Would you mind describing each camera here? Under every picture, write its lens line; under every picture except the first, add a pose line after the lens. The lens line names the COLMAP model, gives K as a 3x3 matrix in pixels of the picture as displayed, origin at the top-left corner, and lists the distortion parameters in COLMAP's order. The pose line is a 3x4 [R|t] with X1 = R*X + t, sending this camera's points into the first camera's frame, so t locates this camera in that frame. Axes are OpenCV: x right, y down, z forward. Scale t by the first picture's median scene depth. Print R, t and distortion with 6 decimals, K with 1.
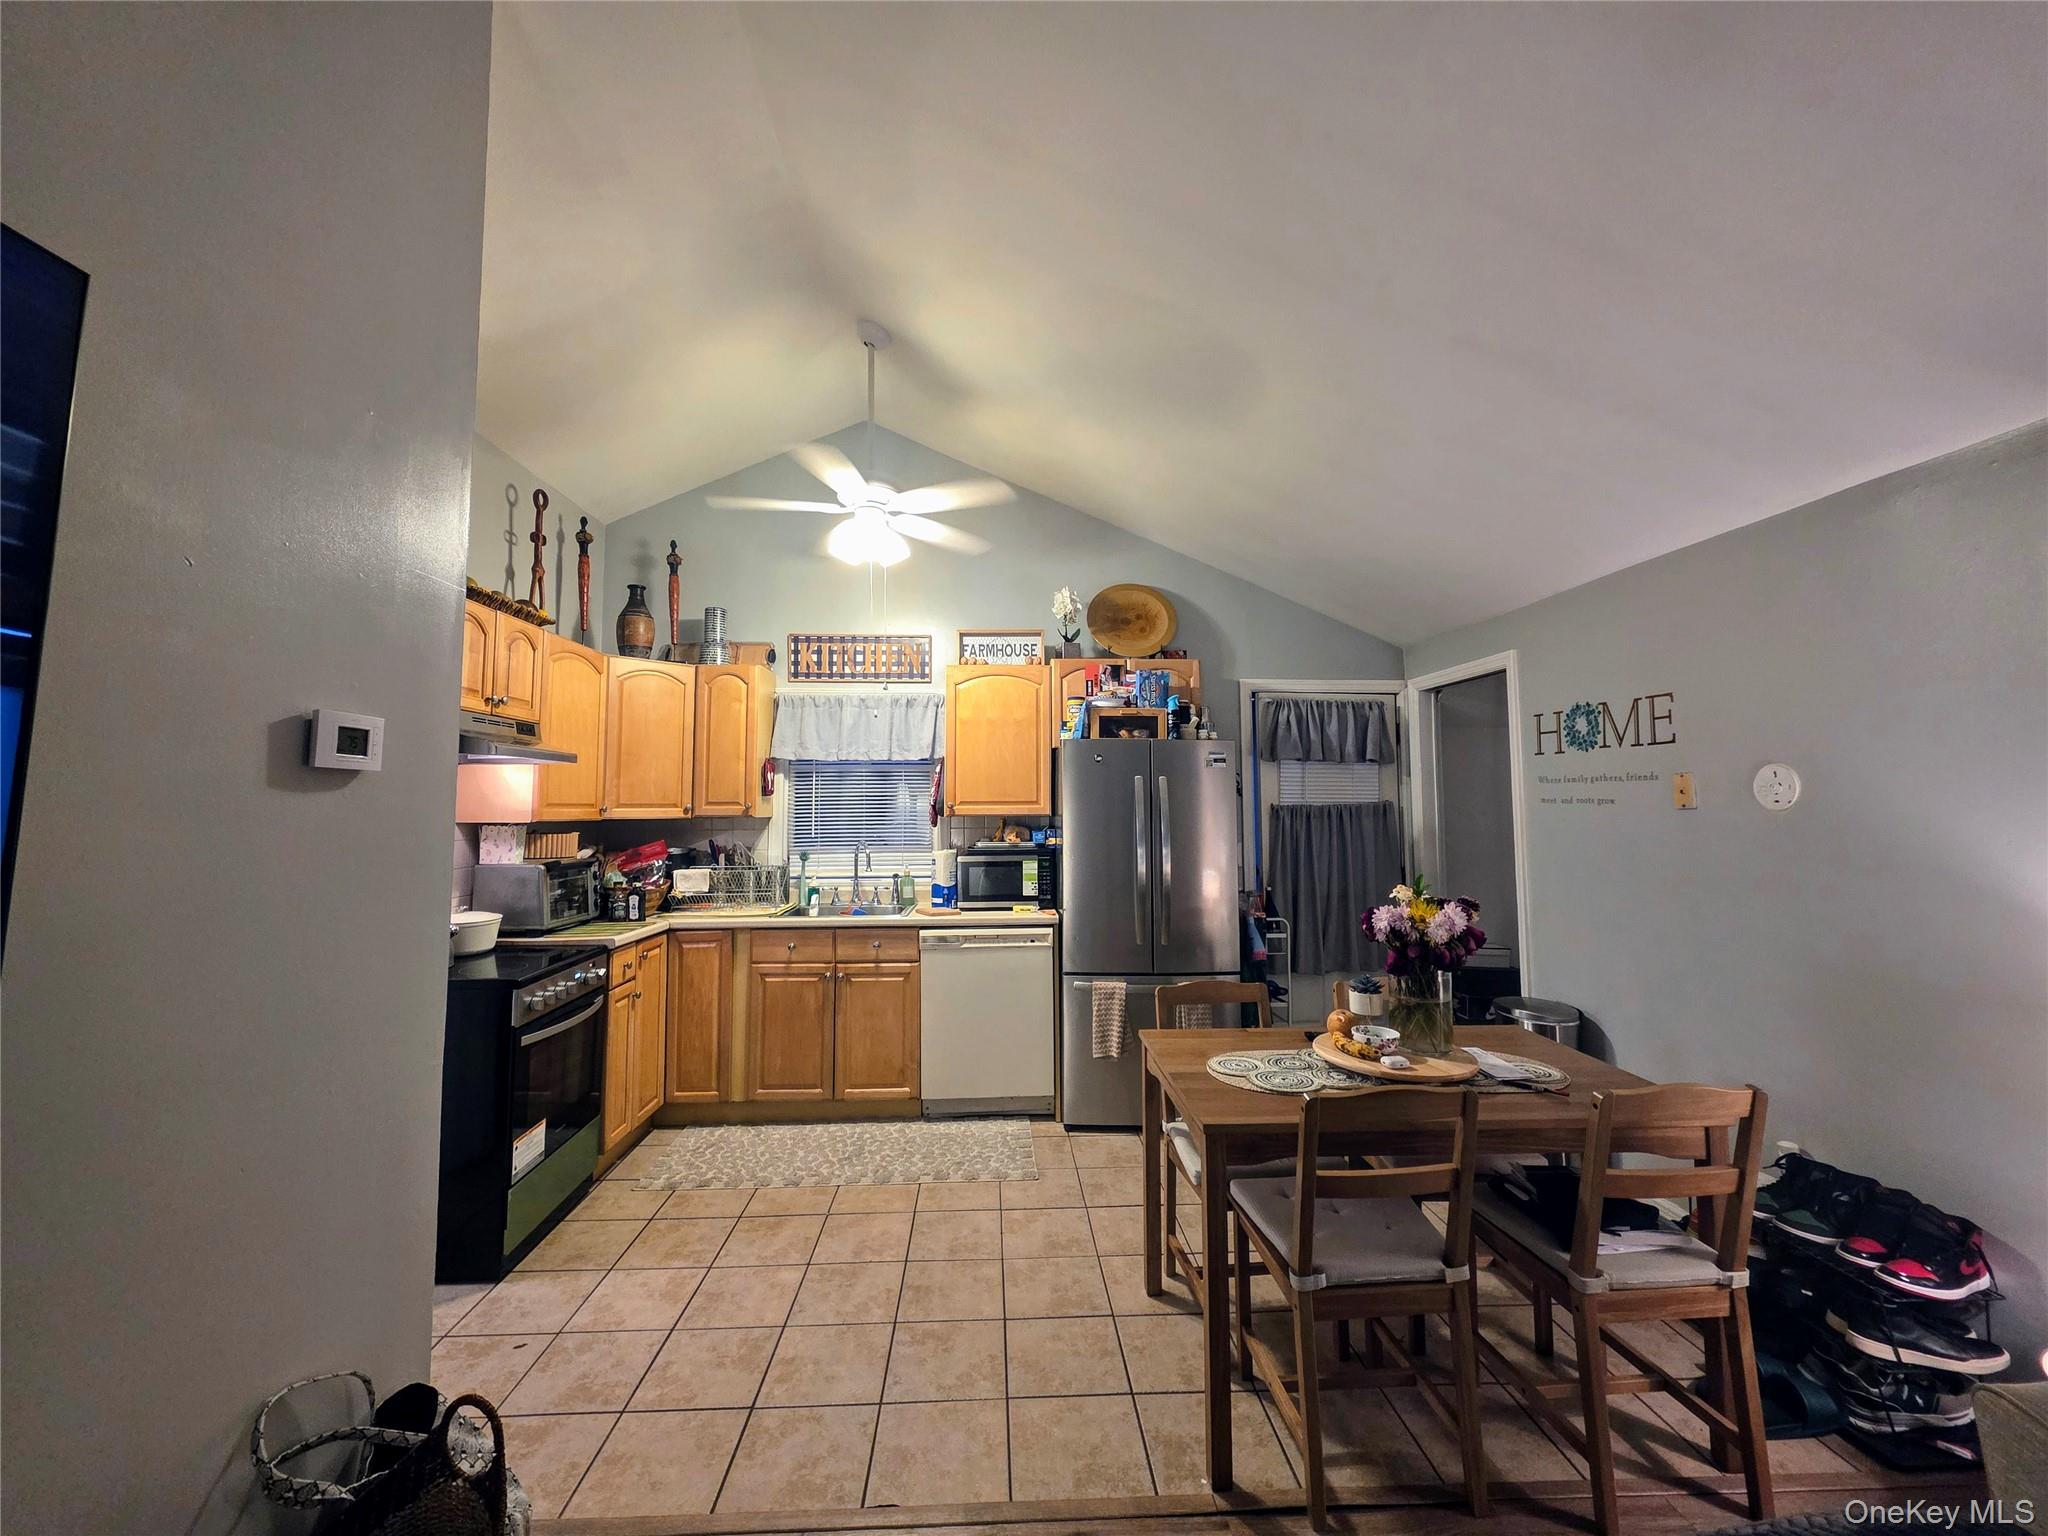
lens RADIAL K [[810.6, 0, 1024.0], [0, 810.6, 768.0], [0, 0, 1]] dist [0.000151, -0.000024]
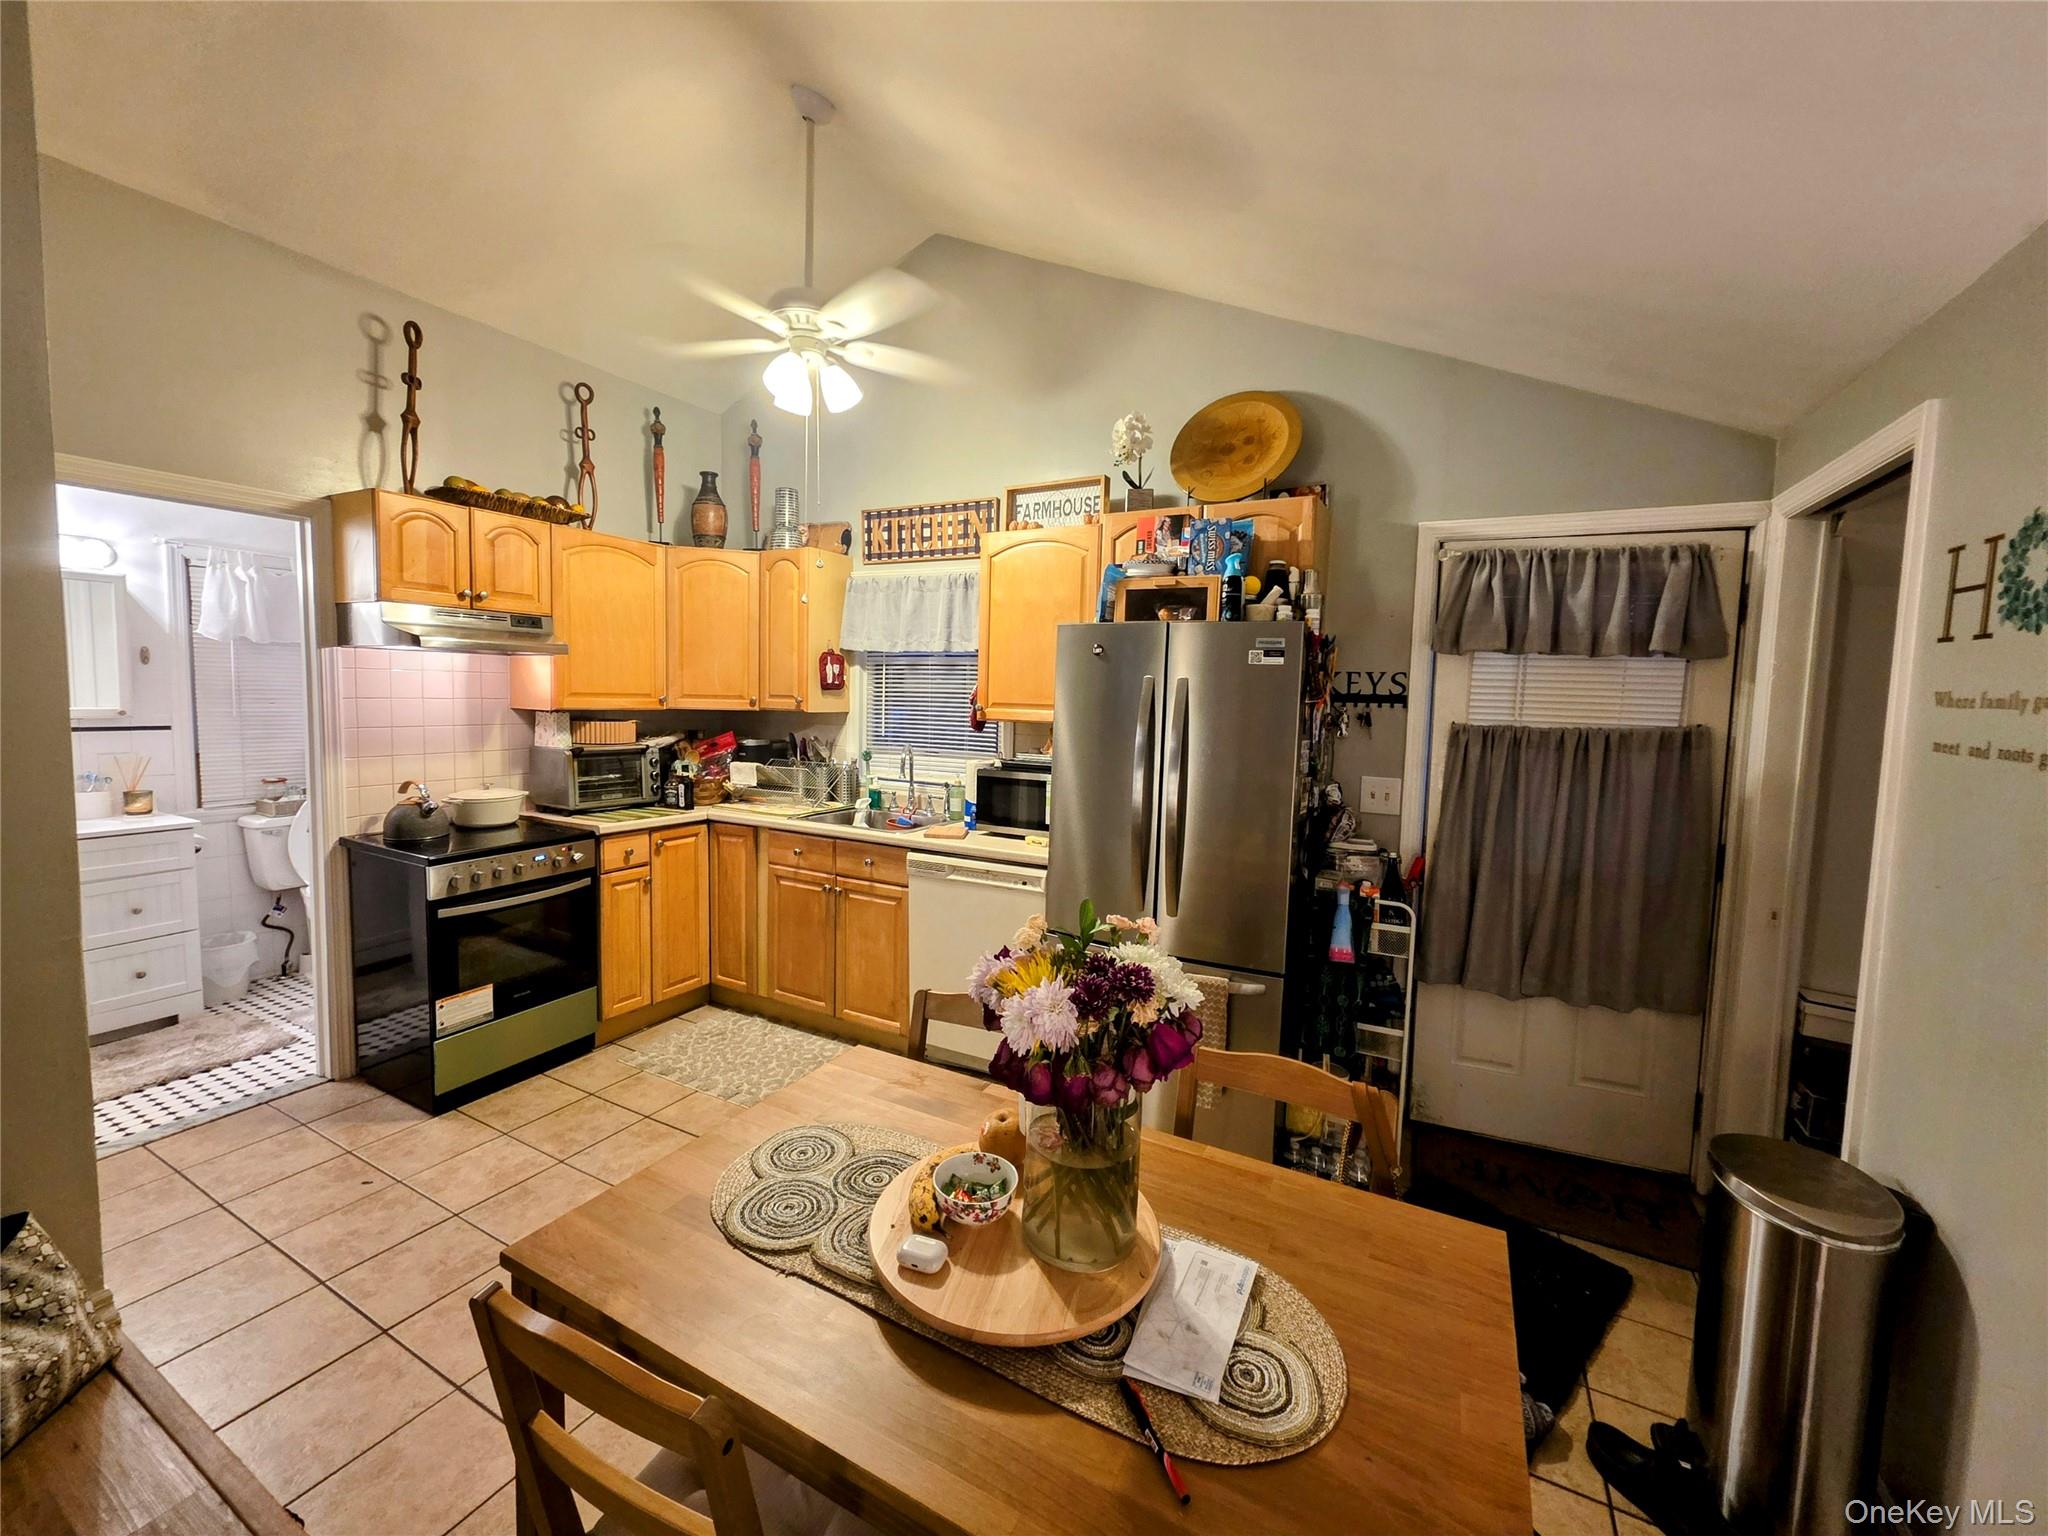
lens RADIAL K [[810.6, 0, 1024.0], [0, 810.6, 768.0], [0, 0, 1]] dist [0.000151, -0.000024]
pose [[0.860217, 0.073732, -0.504569, 0.376304], [-0.005554, 0.990787, 0.135315, -0.004656], [0.509897, -0.113599, 0.852702, 0.317970]]
